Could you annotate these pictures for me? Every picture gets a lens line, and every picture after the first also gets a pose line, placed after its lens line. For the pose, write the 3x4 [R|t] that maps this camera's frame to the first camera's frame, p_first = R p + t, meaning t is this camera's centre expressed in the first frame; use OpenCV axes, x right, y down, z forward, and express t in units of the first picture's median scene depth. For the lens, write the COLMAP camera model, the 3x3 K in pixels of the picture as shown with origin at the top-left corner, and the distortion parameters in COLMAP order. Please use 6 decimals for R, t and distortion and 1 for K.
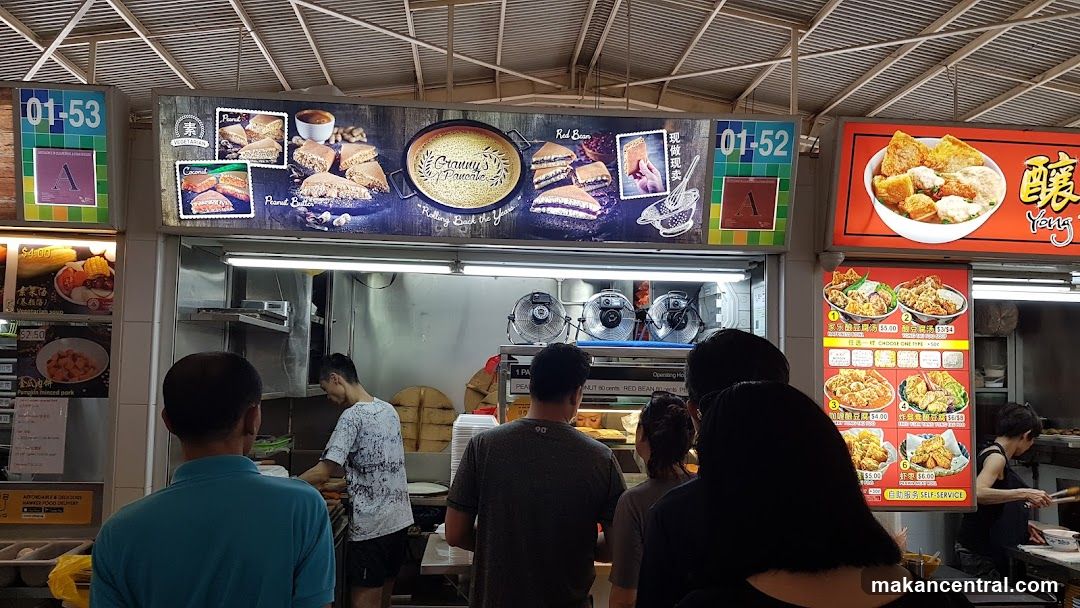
lens RADIAL K [[907.1, 0, 543.5], [0, 907.1, 325.2], [0, 0, 1]] dist [0.314482, -0.732639]
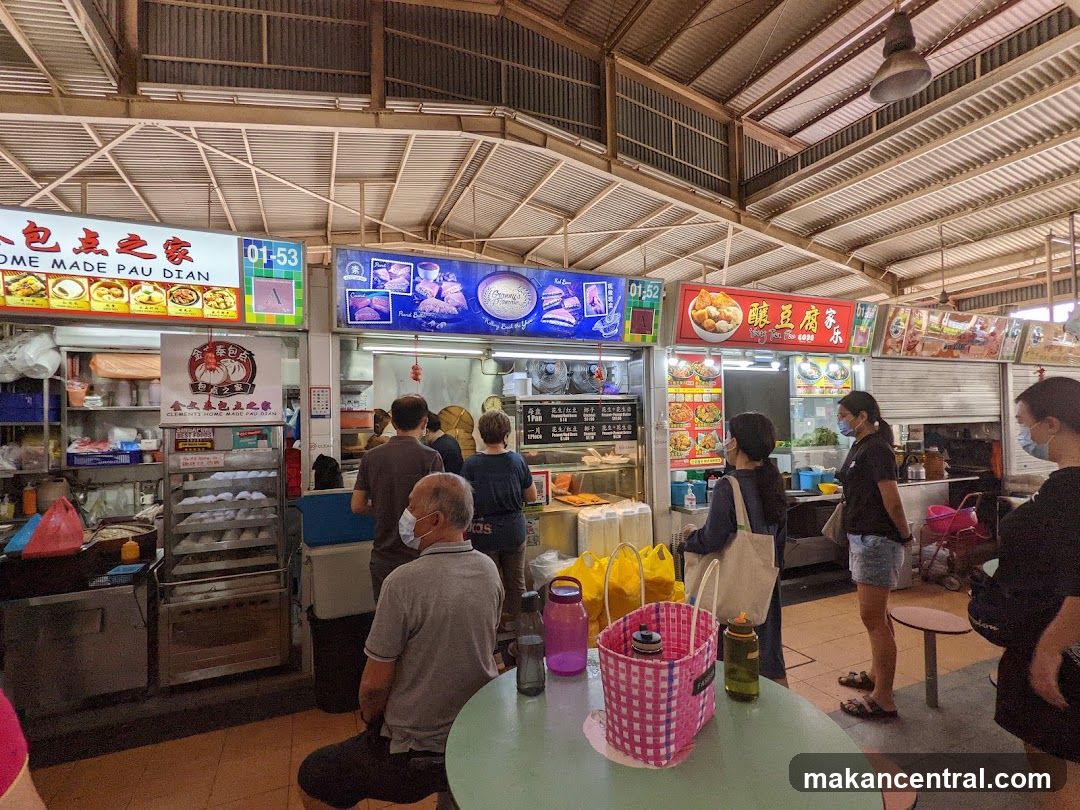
lens RADIAL K [[519.7, 0, 541.0], [0, 519.7, 409.1], [0, 0, 1]] dist [-0.001671, -0.000437]
pose [[0.944444, -0.033590, 0.326953, -0.366319], [0.023939, 0.999152, 0.033498, 0.015686], [-0.327801, -0.023810, 0.944447, 0.006425]]
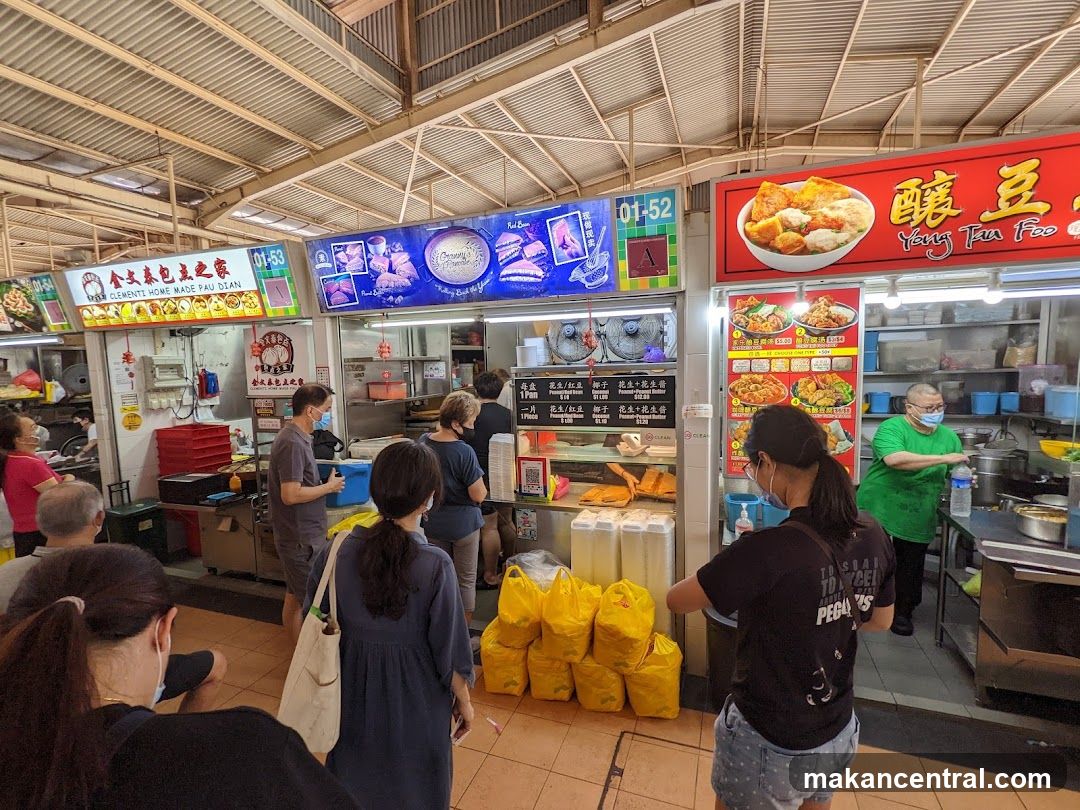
lens RADIAL K [[521.9, 0, 535.5], [0, 521.9, 412.5], [0, 0, 1]] dist [-0.000695, 0.000532]
pose [[0.902710, -0.003397, -0.430237, 0.412712], [0.069202, 0.988096, 0.137395, -0.024979], [0.424648, -0.153801, 0.892199, 0.226394]]
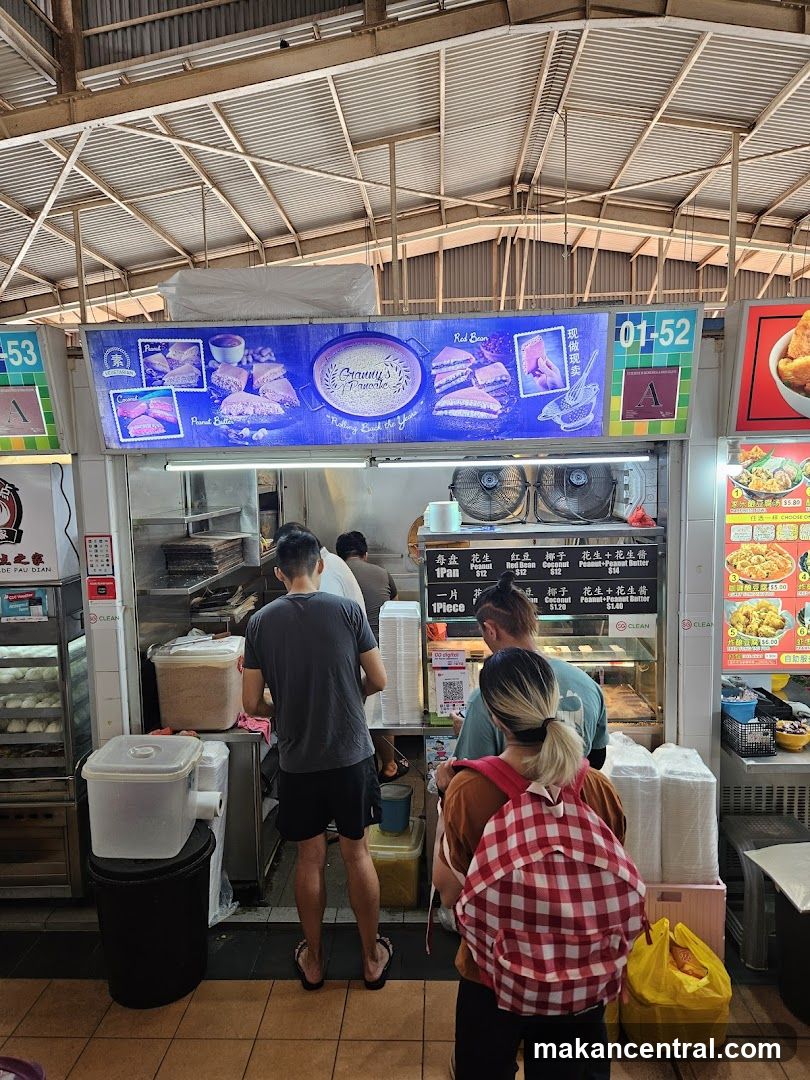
lens RADIAL K [[722.7, 0, 408.6], [0, 722.7, 542.3], [0, 0, 1]] dist [0.081399, -0.075194]
pose [[0.991528, -0.032091, -0.125863, 0.057982], [0.051300, 0.986974, 0.152484, -0.110229], [0.119331, -0.157649, 0.980259, 0.164305]]
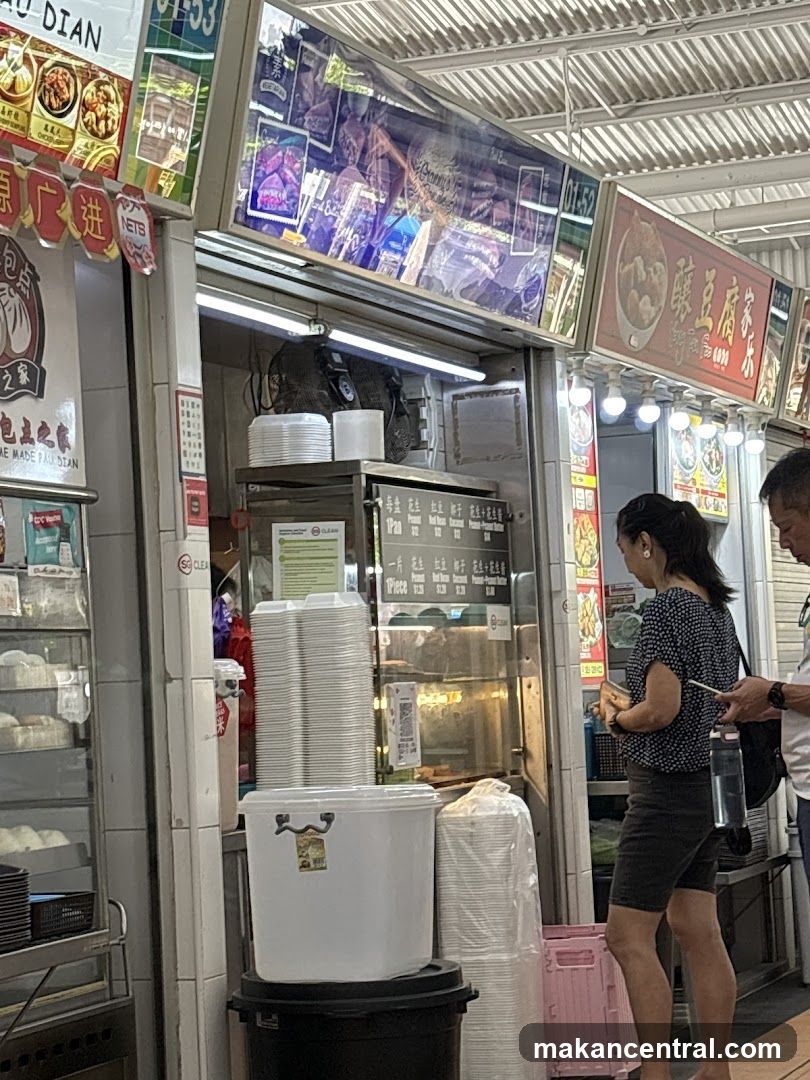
lens RADIAL K [[2556.0, 0, 405.0], [0, 2556.0, 540.0], [0, 0, 1]] dist [0.140791, 0.157301]
pose [[0.439293, 0.006425, 0.898321, -1.750687], [0.015159, 0.999779, -0.014564, 0.111216], [-0.898216, 0.020015, 0.439098, 0.214121]]
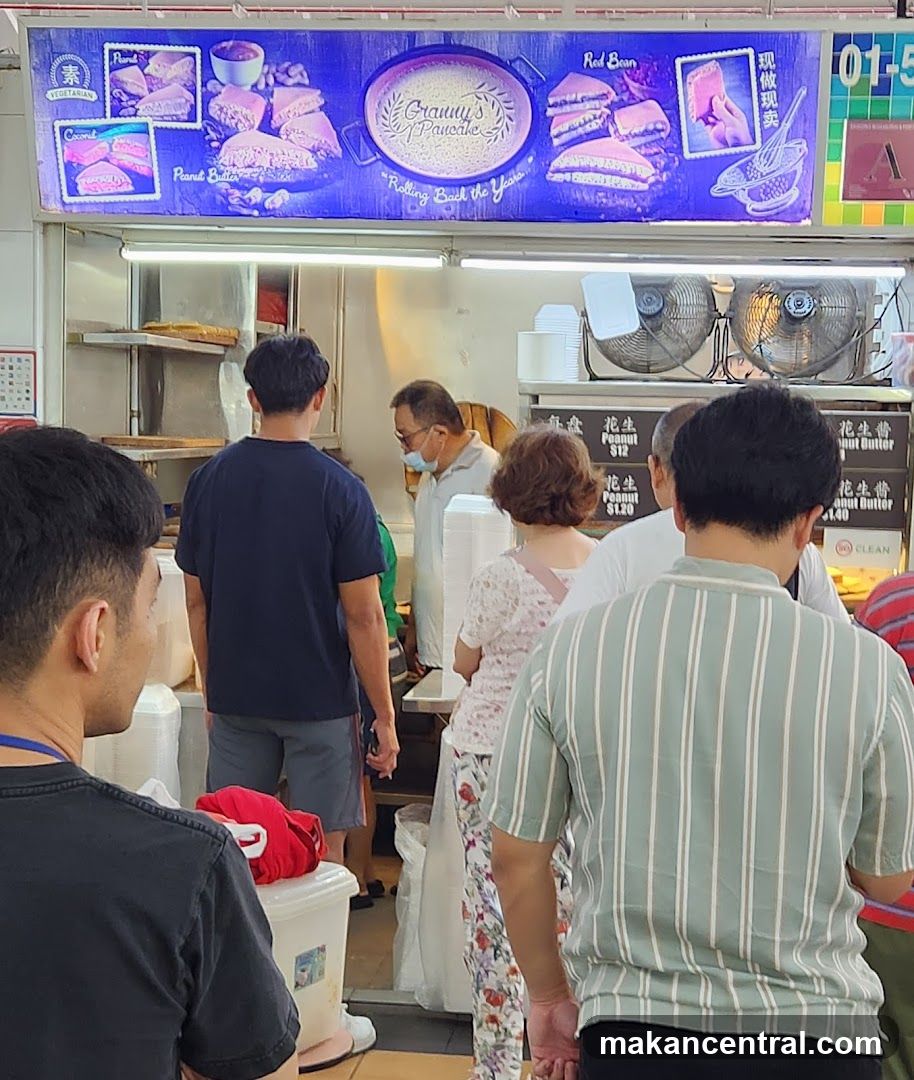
lens RADIAL K [[2054.4, 0, 461.9], [0, 2054.4, 643.4], [0, 0, 1]] dist [0.152104, -0.387487]
pose [[0.979140, 0.028965, -0.201112, 0.240546], [0.002658, 0.987876, 0.155222, -0.025562], [0.203170, -0.152519, 0.967192, -0.529212]]
